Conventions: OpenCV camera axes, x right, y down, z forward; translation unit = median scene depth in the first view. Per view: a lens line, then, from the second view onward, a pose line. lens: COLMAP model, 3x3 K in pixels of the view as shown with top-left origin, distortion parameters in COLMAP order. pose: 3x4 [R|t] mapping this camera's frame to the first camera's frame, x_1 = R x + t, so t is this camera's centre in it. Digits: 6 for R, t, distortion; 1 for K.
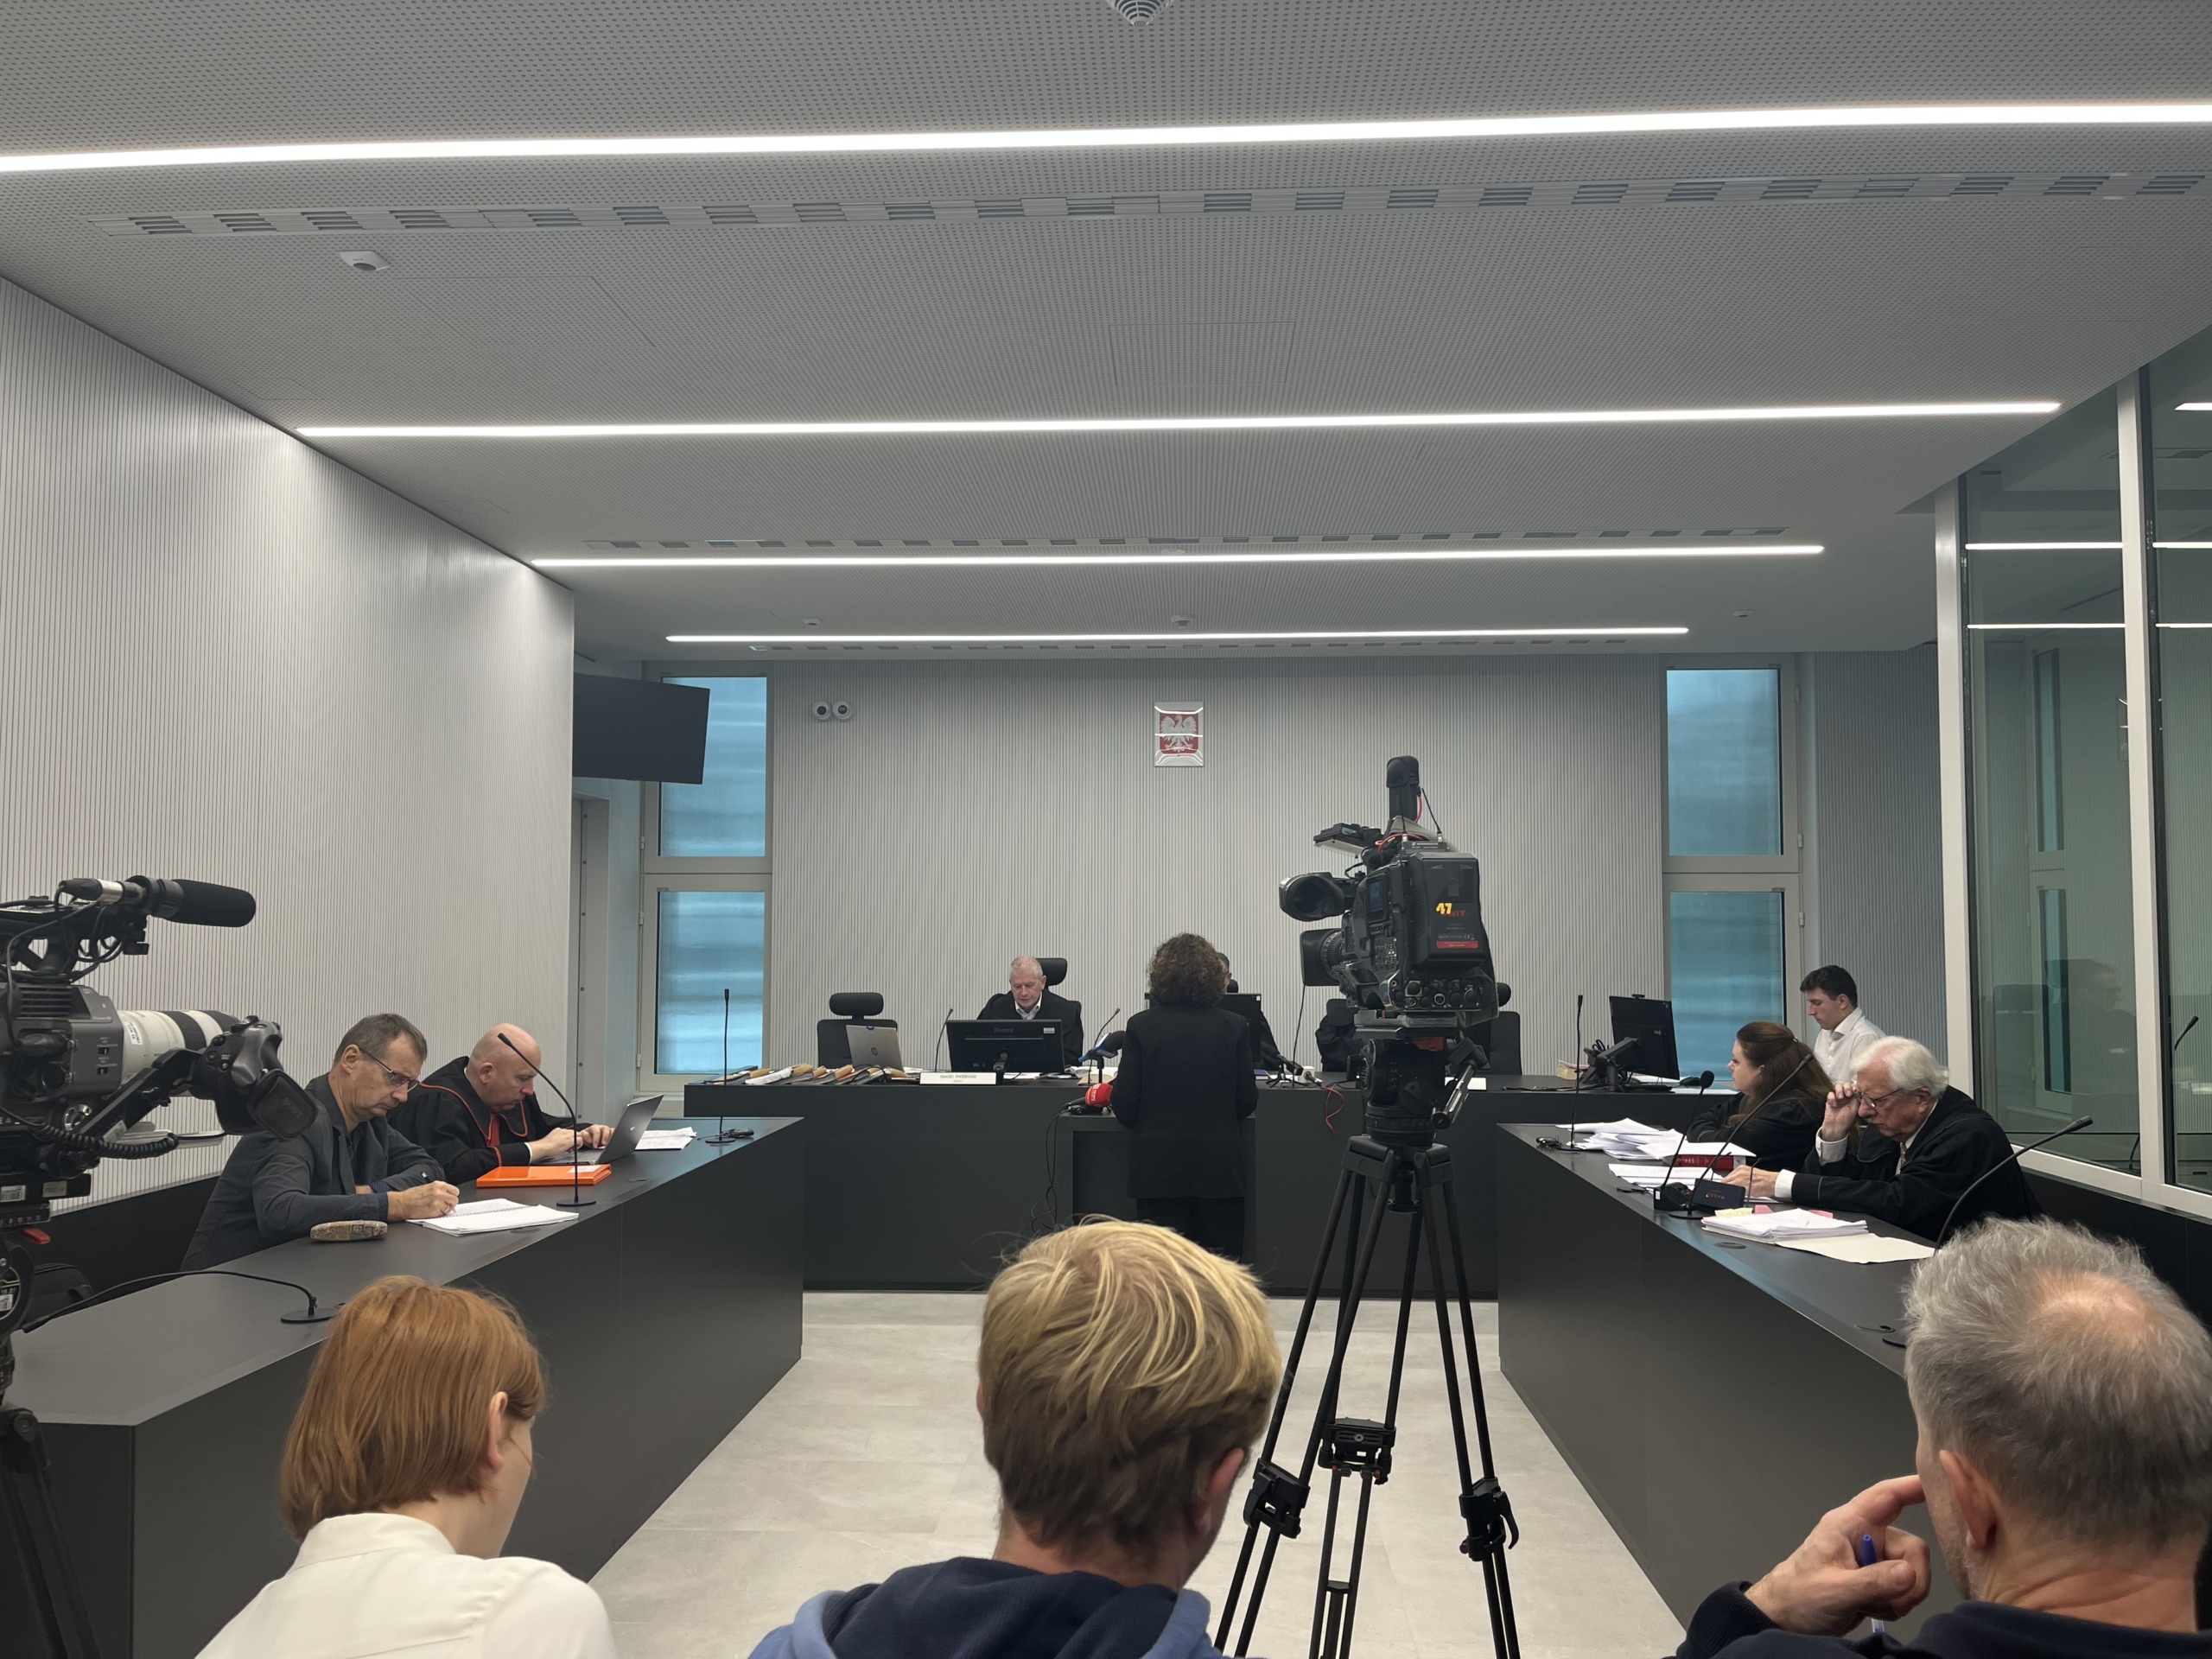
lens RADIAL K [[1698.5, 0, 1106.0], [0, 1698.5, 829.5], [0, 0, 1]] dist [0.085263, -0.118876]
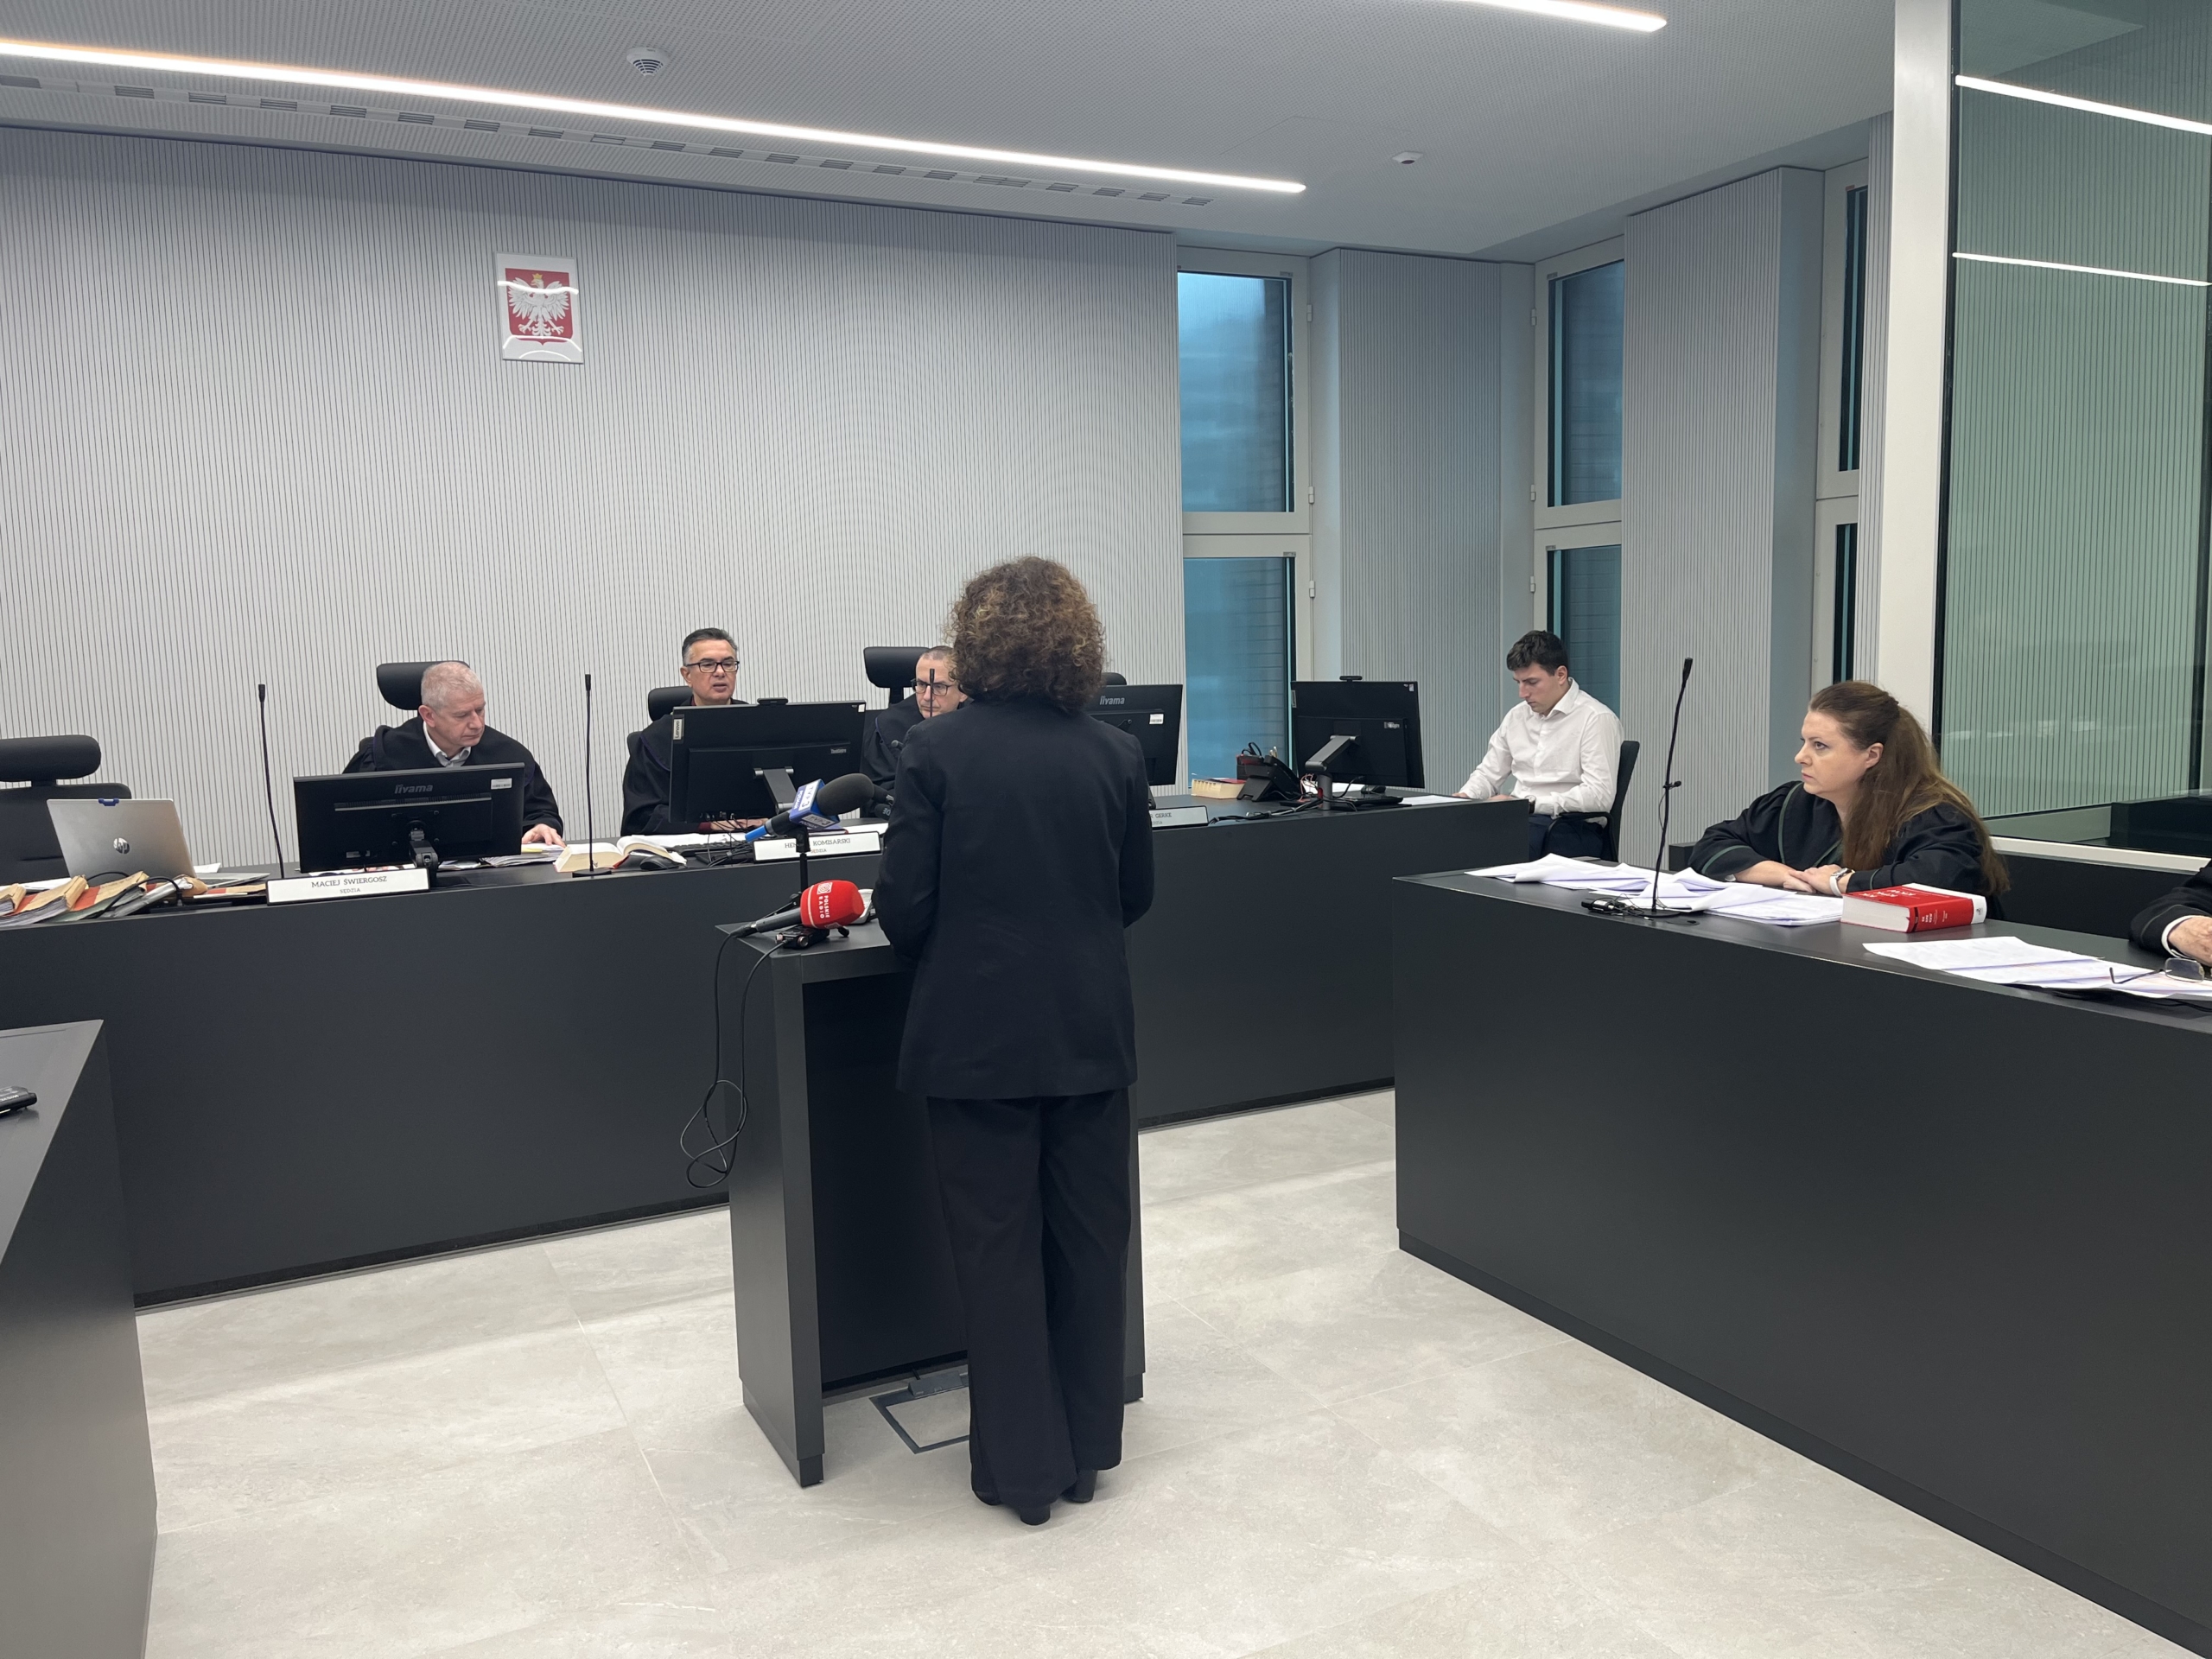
lens RADIAL K [[1698.5, 0, 1106.0], [0, 1698.5, 829.5], [0, 0, 1]] dist [0.085263, -0.118876]
pose [[0.868679, -0.081604, 0.488607, -0.156094], [0.000833, 0.986578, 0.163290, 0.047550], [-0.495374, -0.141440, 0.857088, 0.479270]]
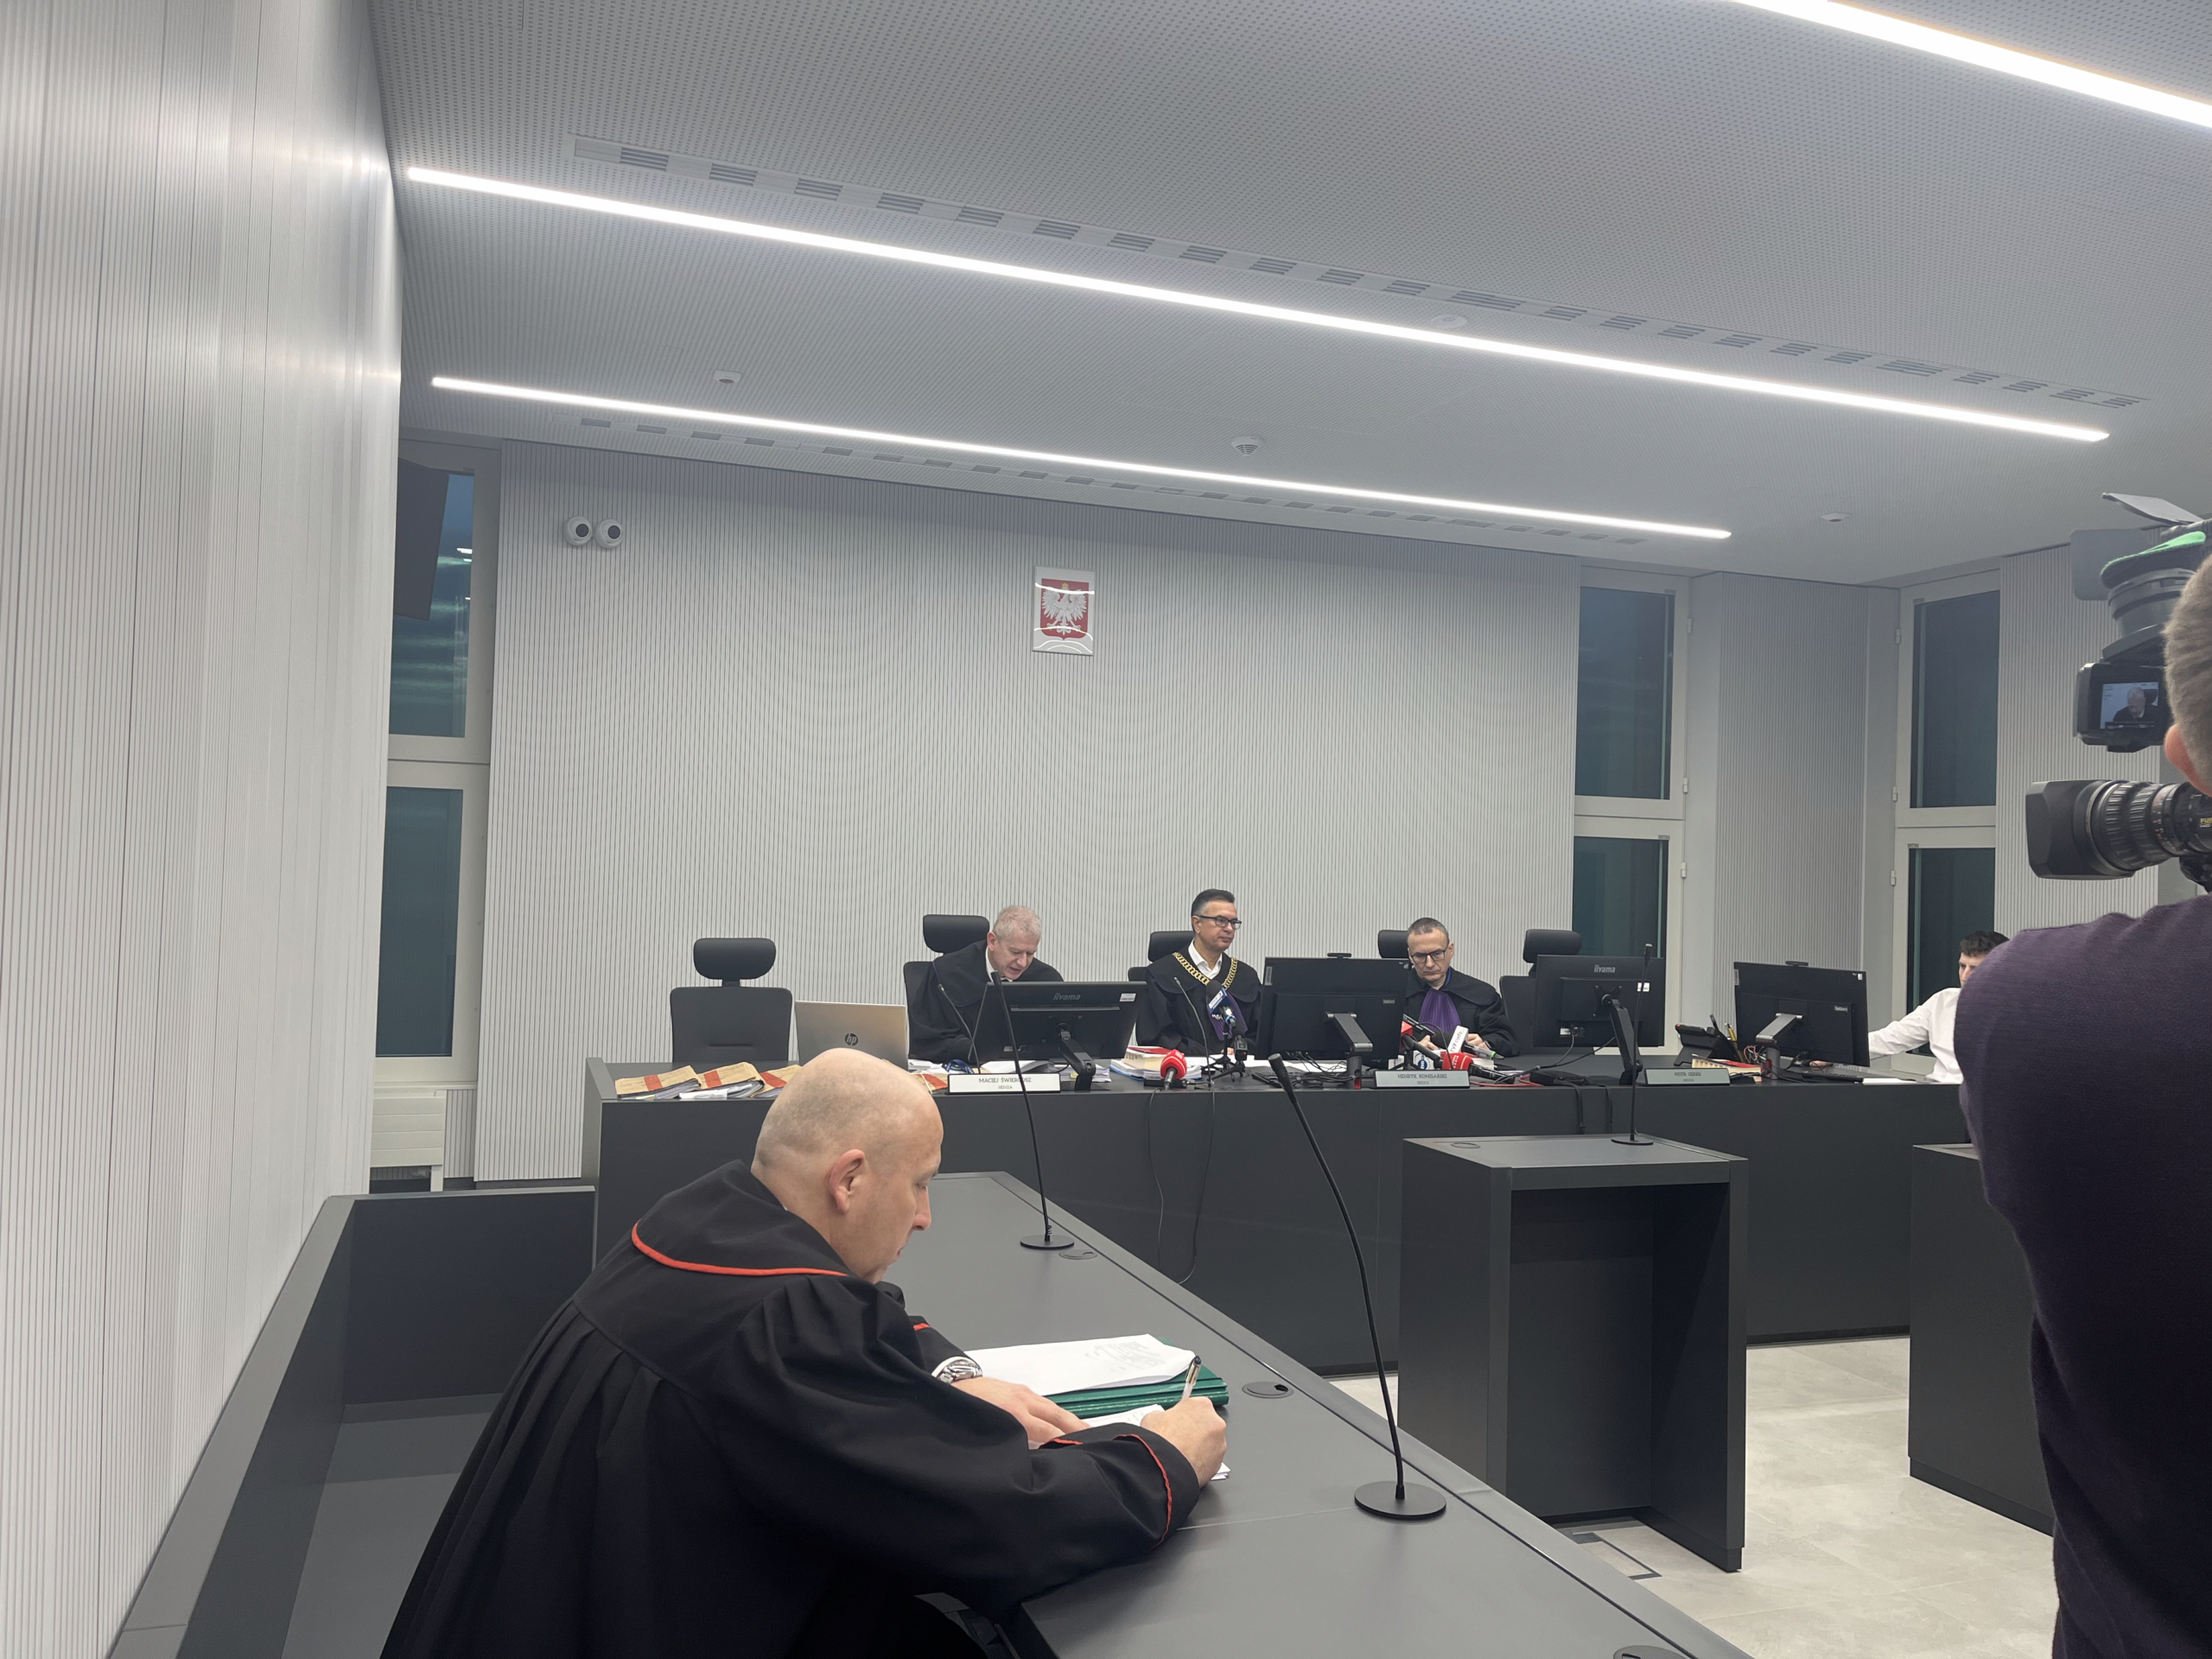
lens RADIAL K [[1698.5, 0, 1106.0], [0, 1698.5, 829.5], [0, 0, 1]] dist [0.085263, -0.118876]
pose [[0.920294, 0.036429, 0.389529, -0.359292], [-0.051814, 0.998234, 0.029062, 0.029141], [-0.387782, -0.046928, 0.920556, 0.423393]]
